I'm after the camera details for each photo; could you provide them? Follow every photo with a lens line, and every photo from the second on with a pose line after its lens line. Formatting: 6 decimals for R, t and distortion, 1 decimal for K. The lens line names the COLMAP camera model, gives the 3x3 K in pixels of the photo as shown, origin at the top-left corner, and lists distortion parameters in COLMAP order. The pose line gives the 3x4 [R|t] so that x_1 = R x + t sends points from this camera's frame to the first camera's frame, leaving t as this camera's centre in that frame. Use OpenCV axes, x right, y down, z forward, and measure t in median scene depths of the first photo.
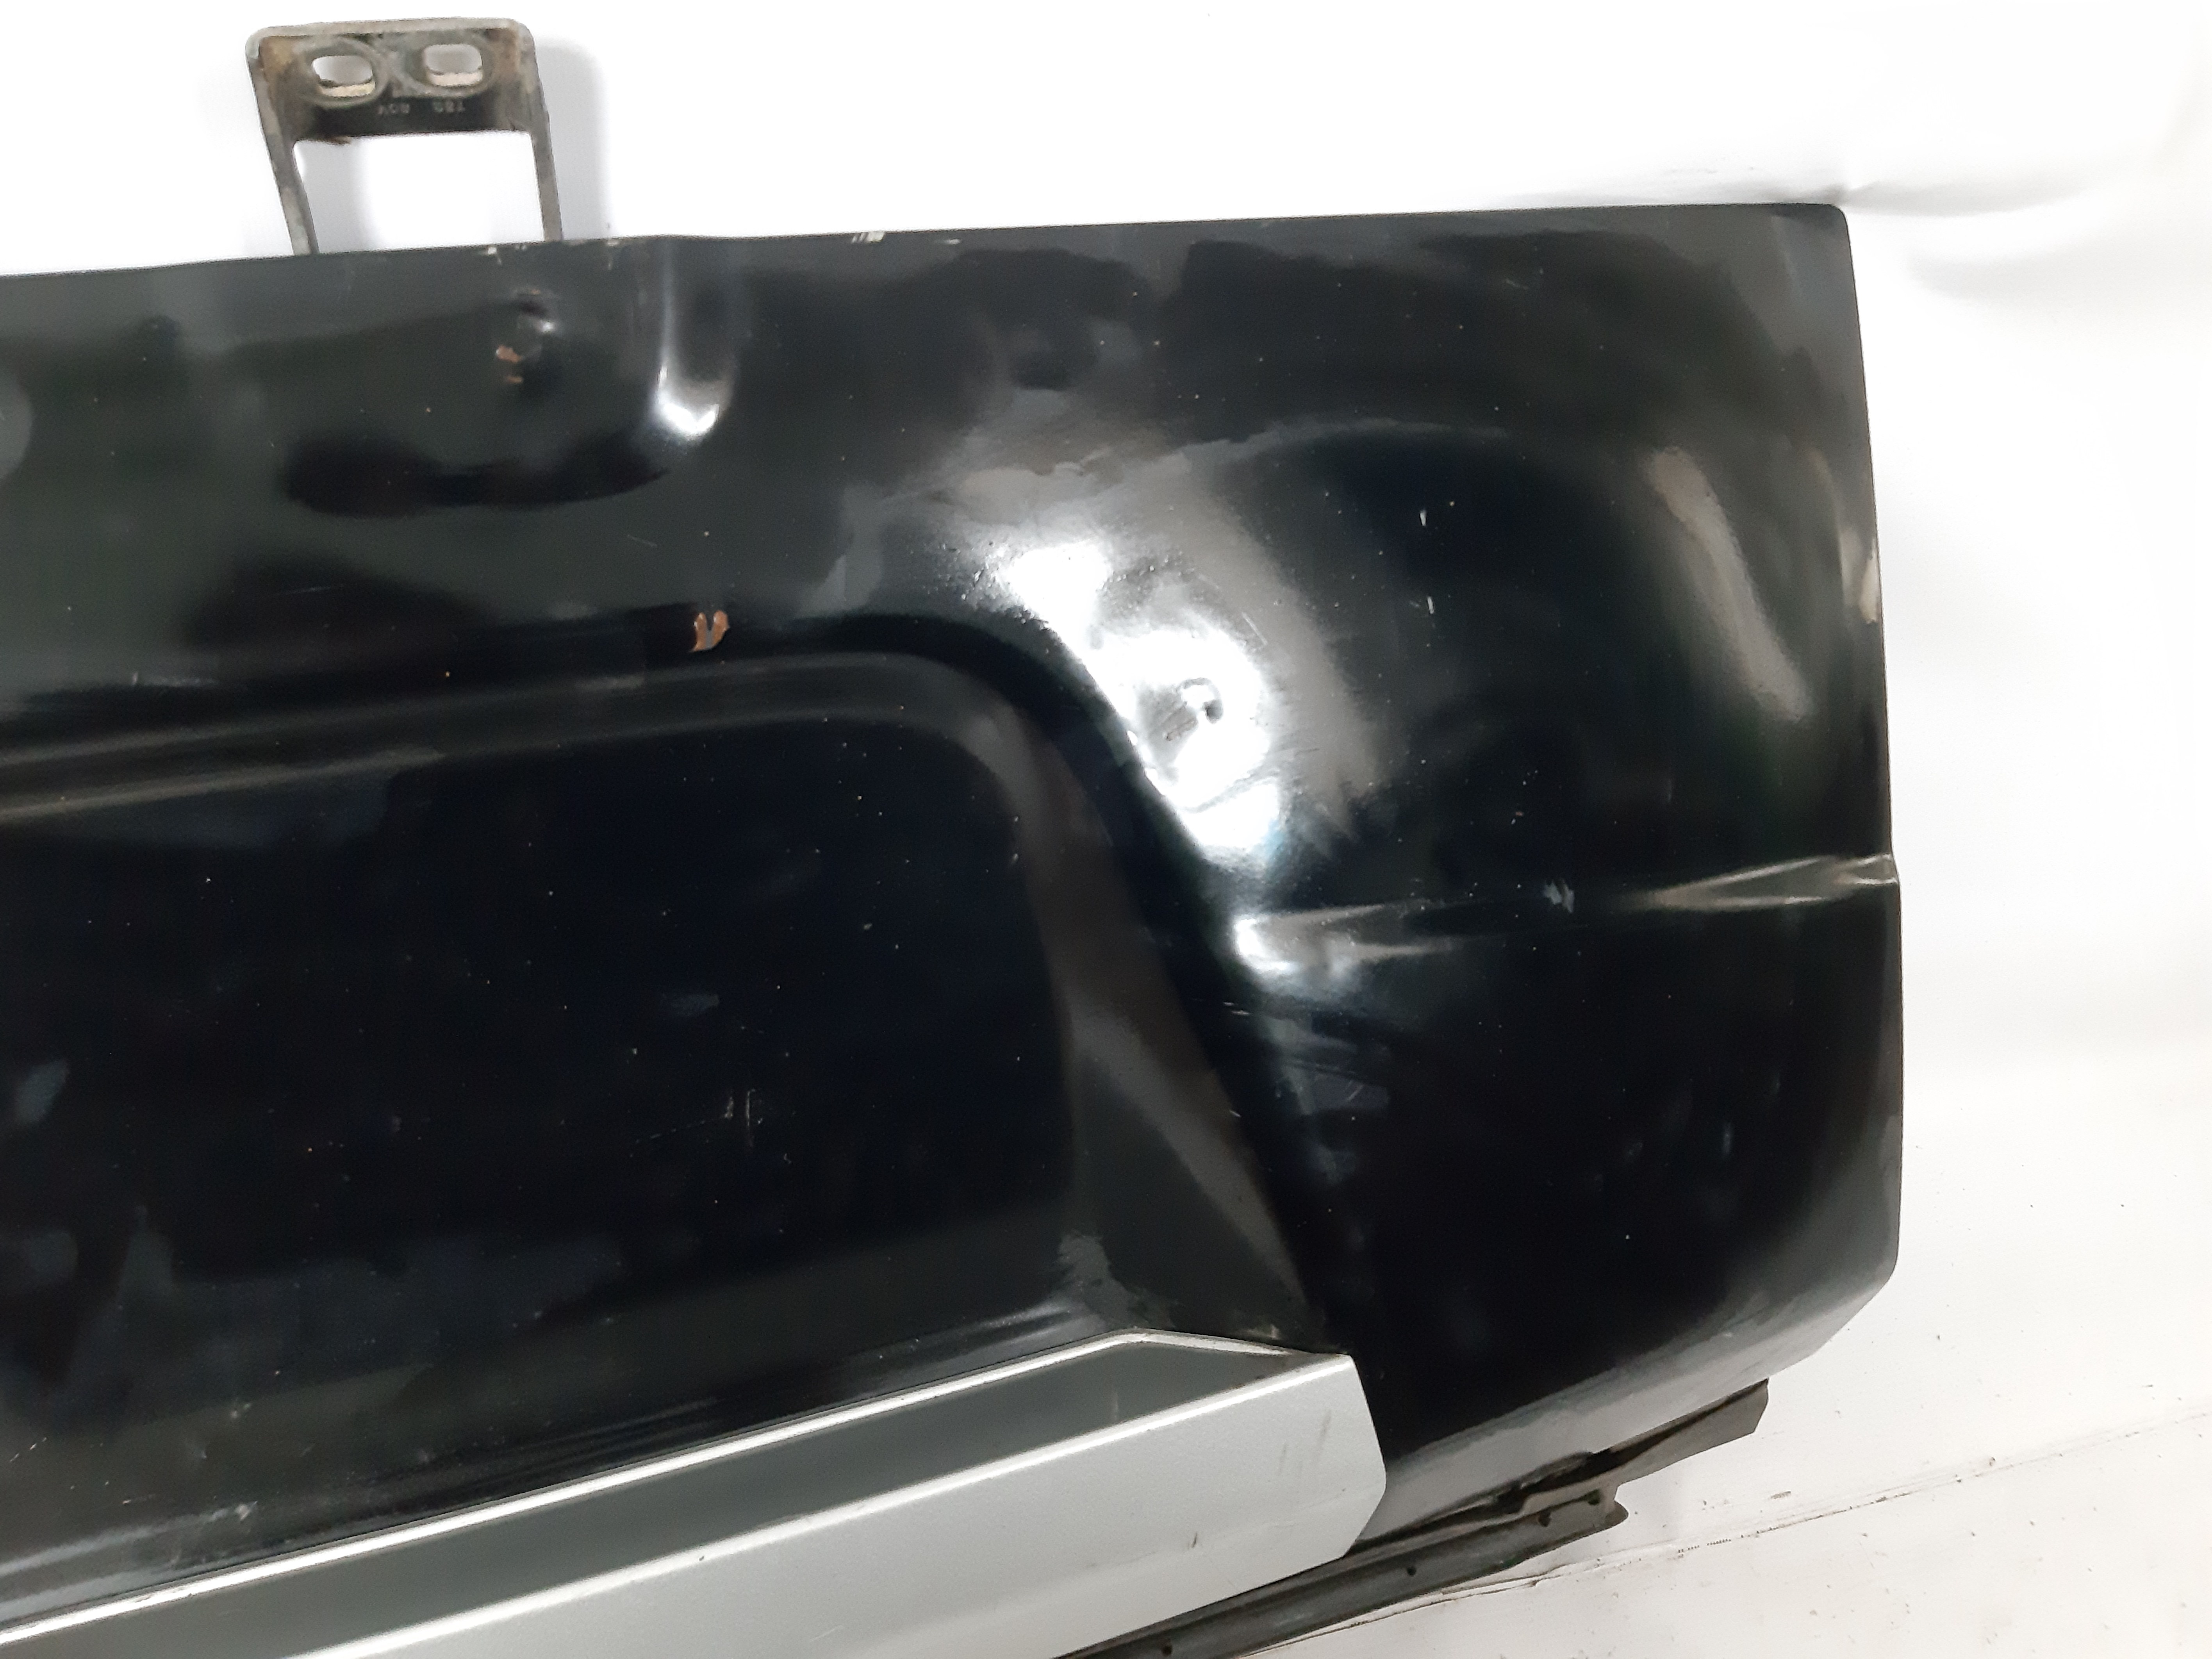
lens RADIAL K [[1755.4, 0, 1118.6], [0, 1755.4, 797.5], [0, 0, 1]] dist [0.066407, -0.122671]
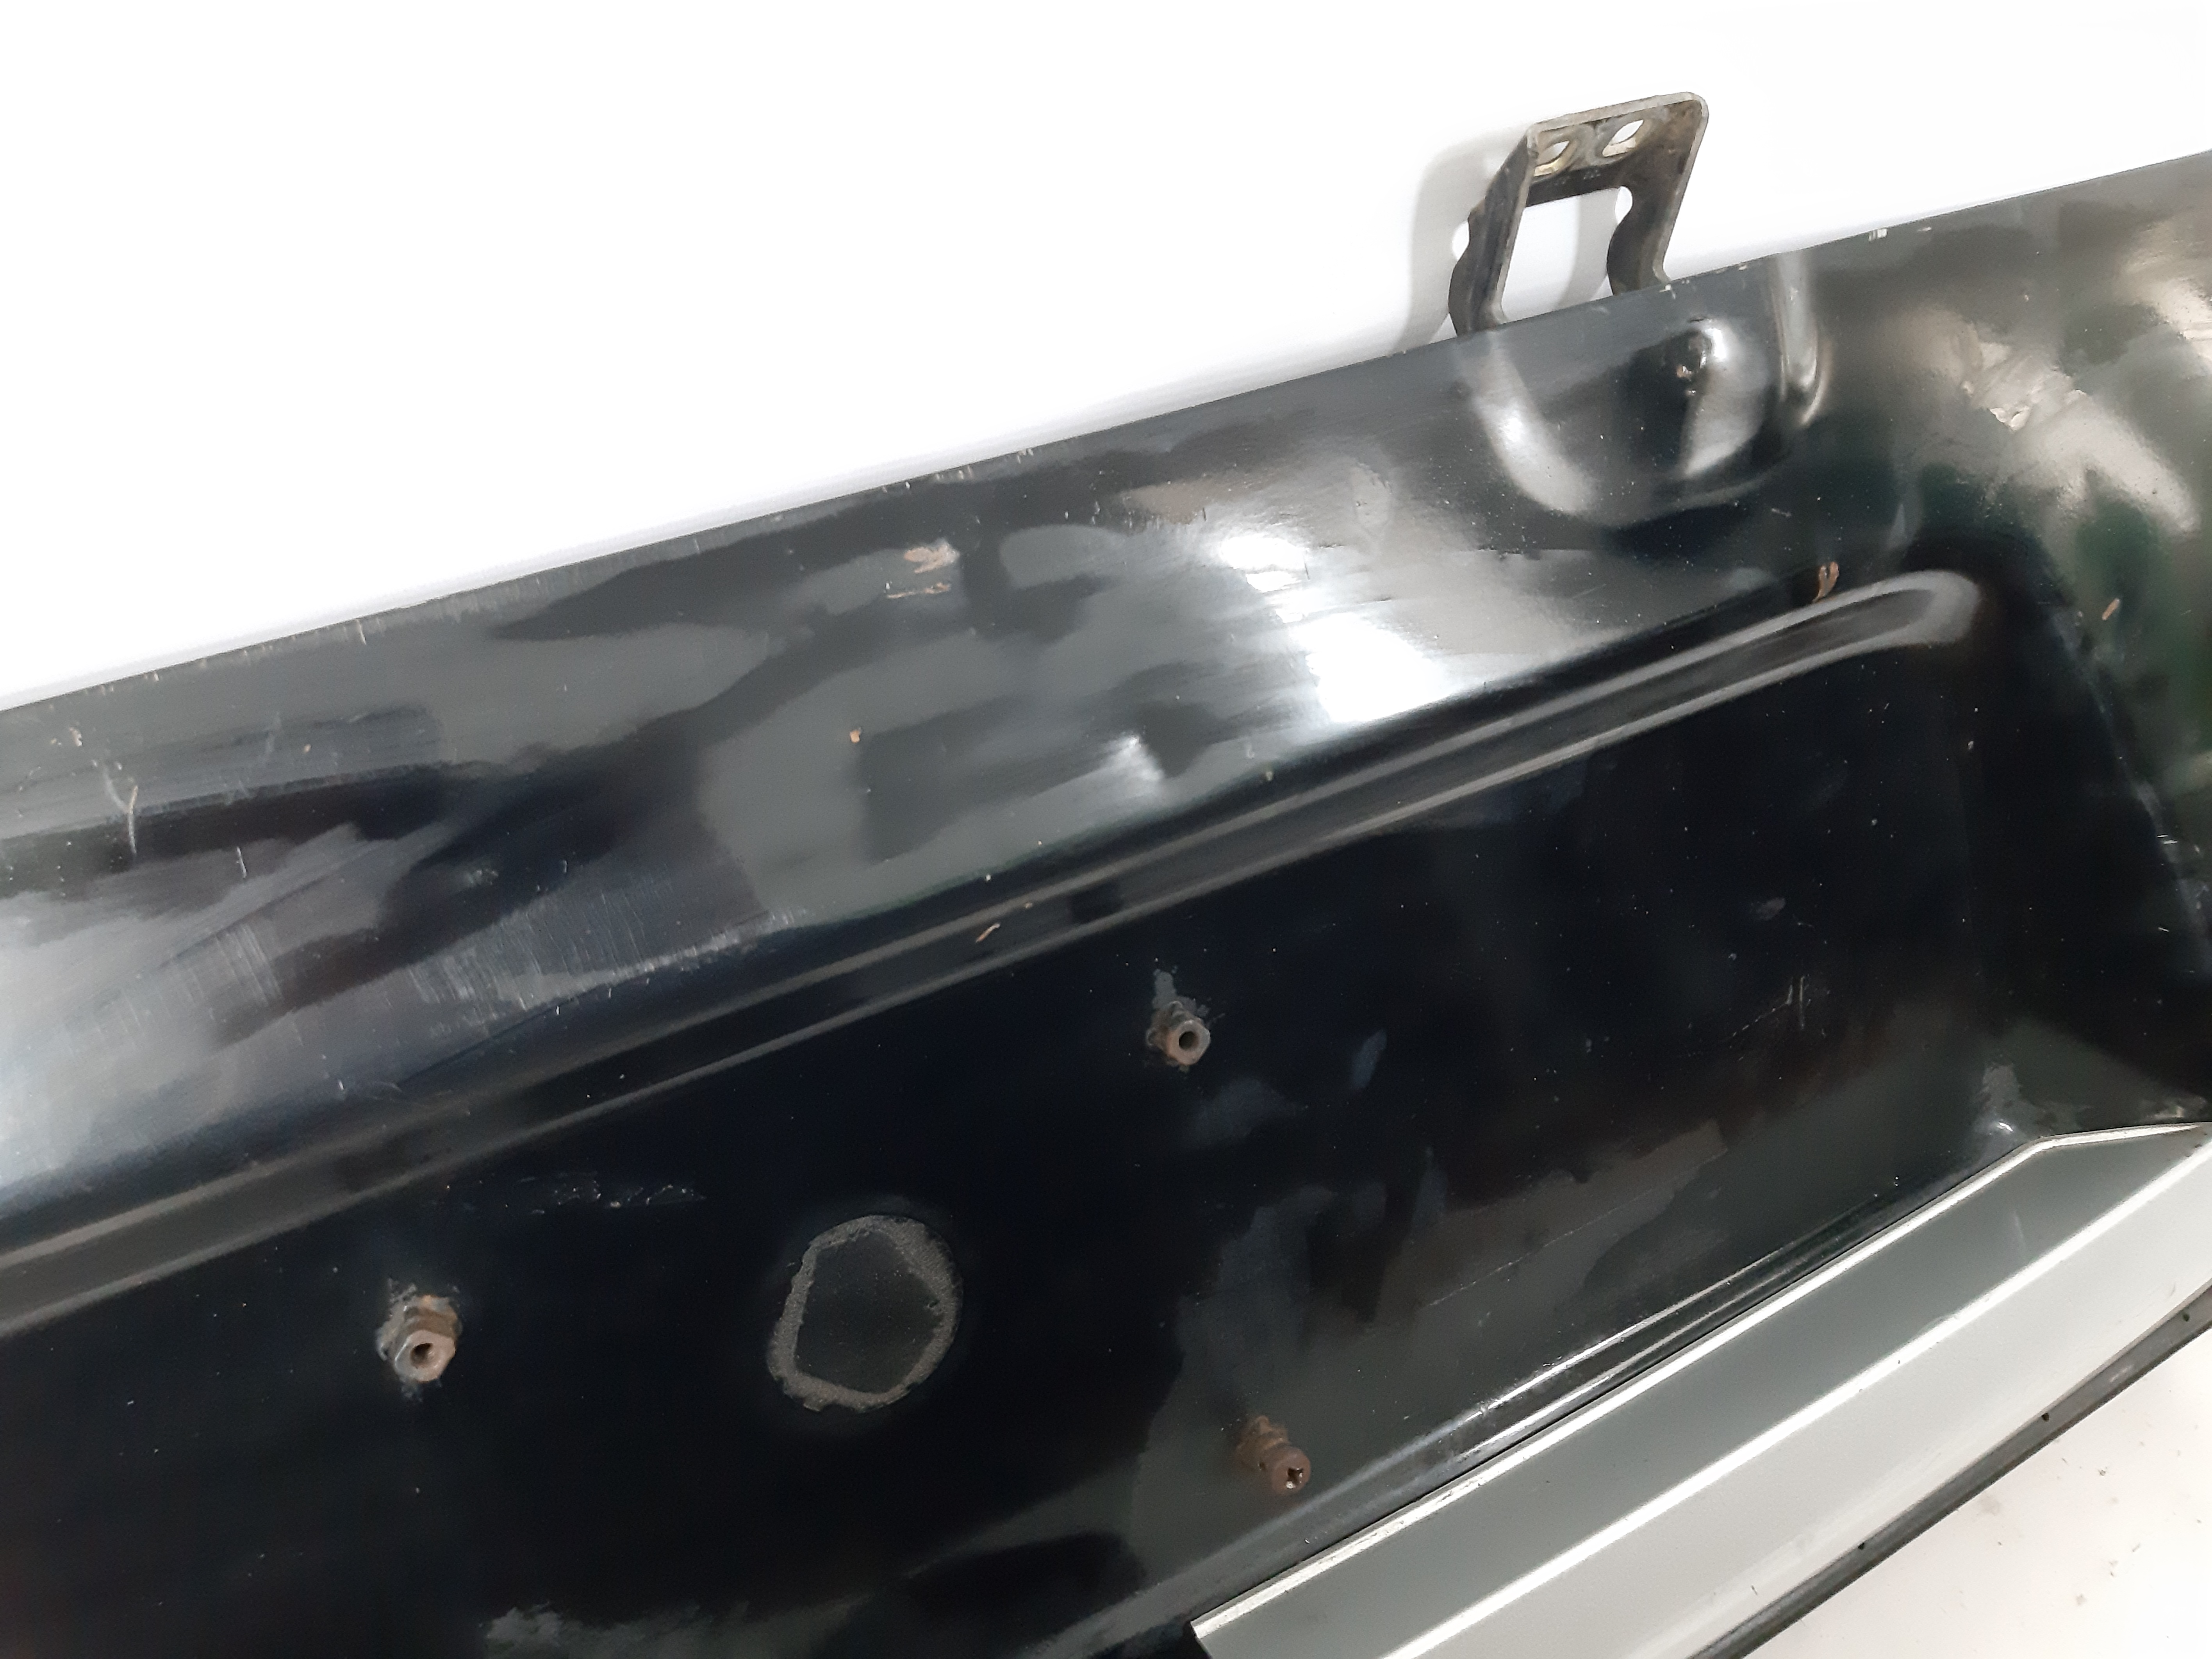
lens RADIAL K [[1755.4, 0, 1114.9], [0, 1755.4, 820.0], [0, 0, 1]] dist [0.066407, -0.122671]
pose [[0.980659, -0.173244, 0.091069, -0.766268], [0.173171, 0.984853, 0.008763, -0.026161], [-0.091207, 0.007176, 0.995806, -0.129572]]
